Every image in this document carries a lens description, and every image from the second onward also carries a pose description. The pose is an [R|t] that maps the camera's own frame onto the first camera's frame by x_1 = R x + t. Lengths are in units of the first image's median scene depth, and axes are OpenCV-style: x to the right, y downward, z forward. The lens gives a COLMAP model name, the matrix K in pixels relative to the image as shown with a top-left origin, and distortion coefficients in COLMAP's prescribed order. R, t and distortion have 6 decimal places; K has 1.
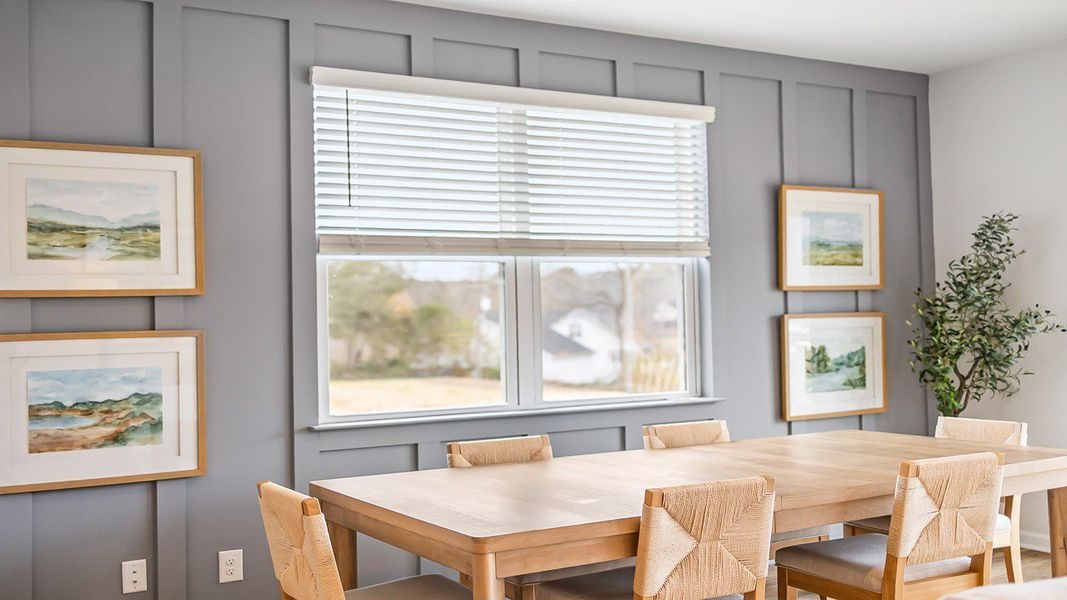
lens RADIAL K [[1066.4, 0, 533.5], [0, 1066.4, 300.0], [0, 0, 1]] dist [0.021548, -0.003203]
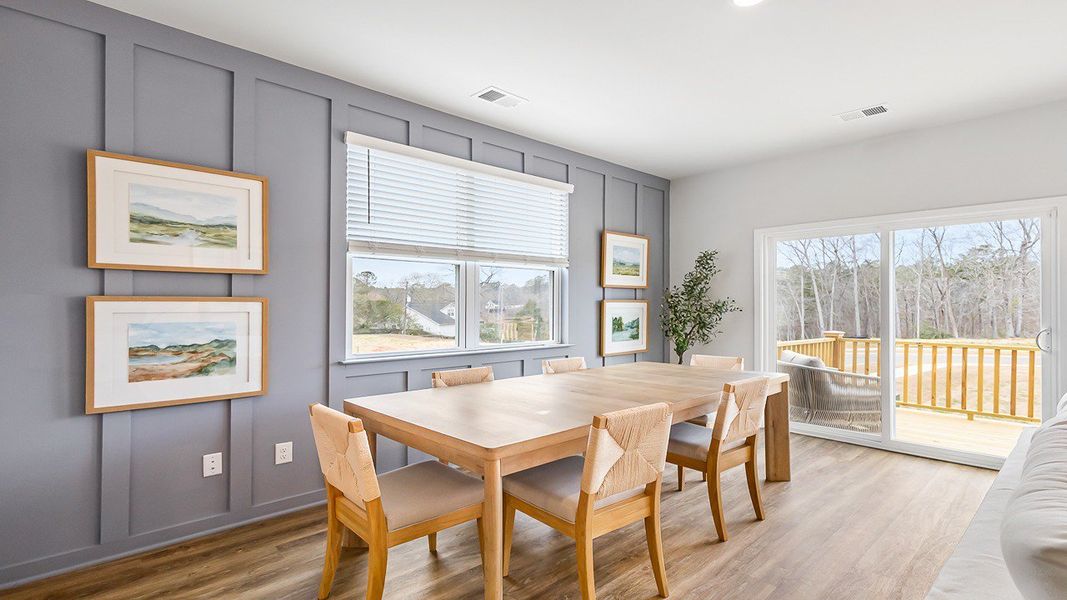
lens RADIAL K [[496.7, 0, 533.5], [0, 496.7, 300.0], [0, 0, 1]] dist [0.016938, 0.000420]
pose [[0.980853, 0.021181, 0.193594, -0.074055], [-0.021874, 0.999760, 0.001440, 0.020851], [-0.193517, -0.005647, 0.981081, 0.227782]]
